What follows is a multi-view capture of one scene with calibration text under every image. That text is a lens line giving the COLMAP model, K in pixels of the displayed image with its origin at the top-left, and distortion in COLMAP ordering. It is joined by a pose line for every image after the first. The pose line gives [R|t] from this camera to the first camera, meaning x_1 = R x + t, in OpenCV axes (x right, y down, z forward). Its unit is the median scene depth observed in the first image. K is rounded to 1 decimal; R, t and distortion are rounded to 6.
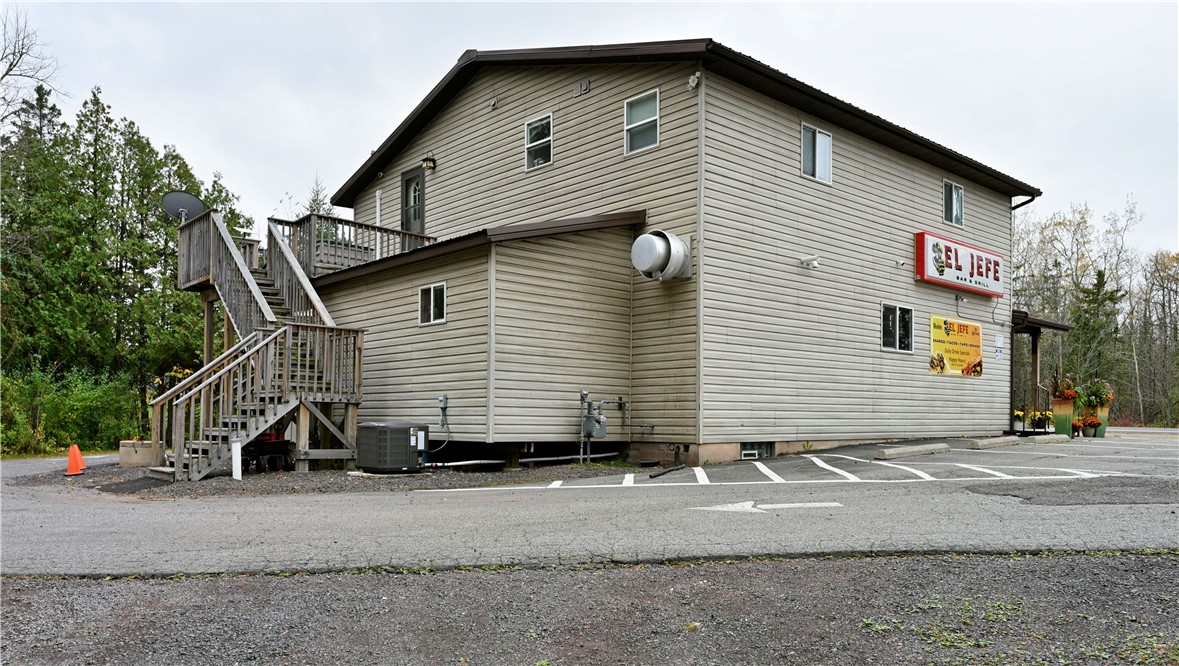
lens RADIAL K [[862.8, 0, 589.6], [0, 862.8, 332.7], [0, 0, 1]] dist [0.002213, 0.000693]
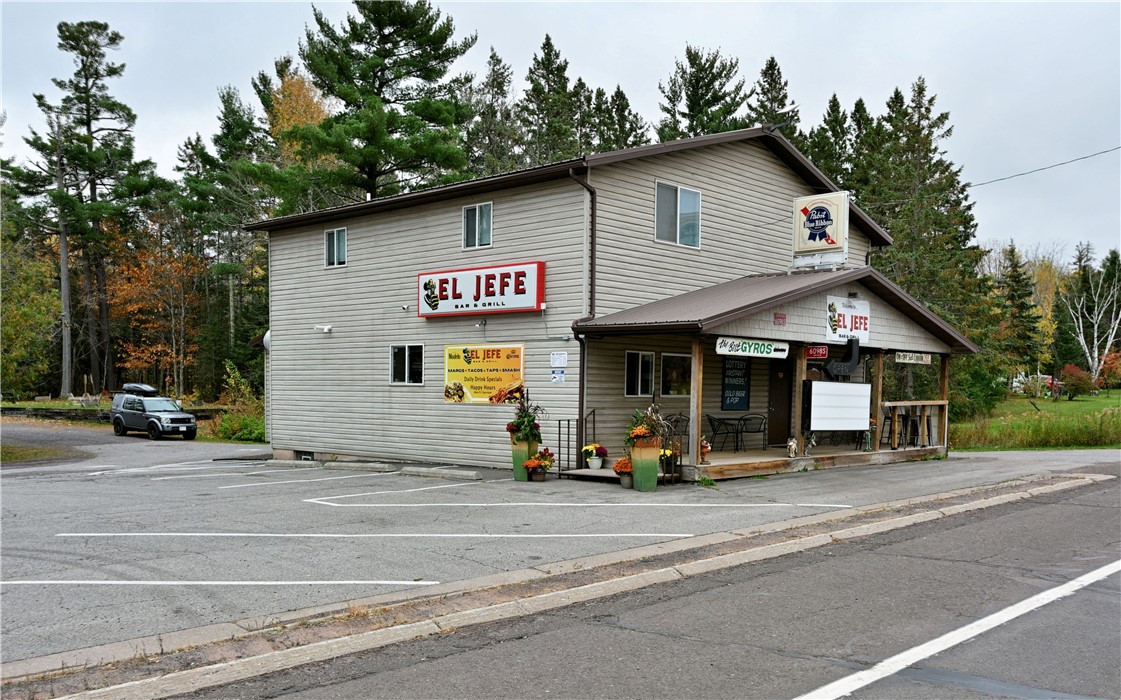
lens RADIAL K [[996.4, 0, 560.0], [0, 996.4, 354.5], [0, 0, 1]] dist [0.005698, -0.003170]
pose [[0.088922, -0.040765, -0.995204, 1.600342], [0.087326, 0.995634, -0.032980, 0.040774], [0.992203, -0.083975, 0.092093, 1.018263]]
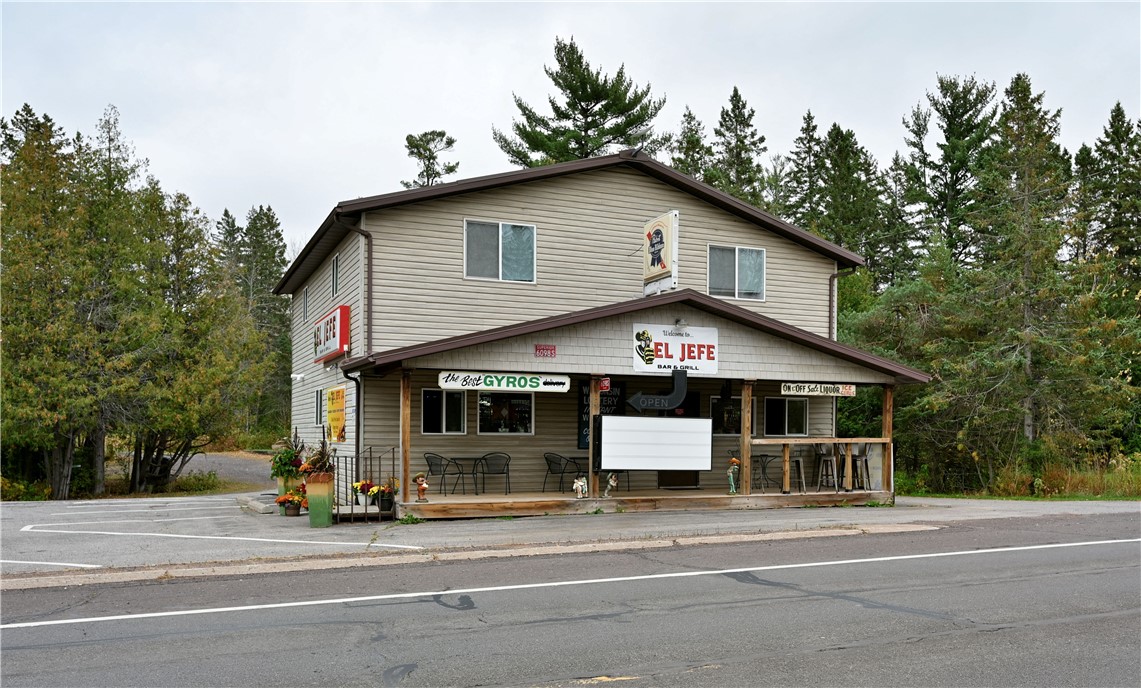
lens RADIAL K [[936.5, 0, 570.7], [0, 936.5, 339.1], [0, 0, 1]] dist [0.002555, 0.023679]
pose [[-0.291217, -0.104680, -0.950913, 1.459950], [0.088421, 0.986795, -0.135709, 0.108451], [0.952562, -0.123602, -0.278115, 1.645902]]
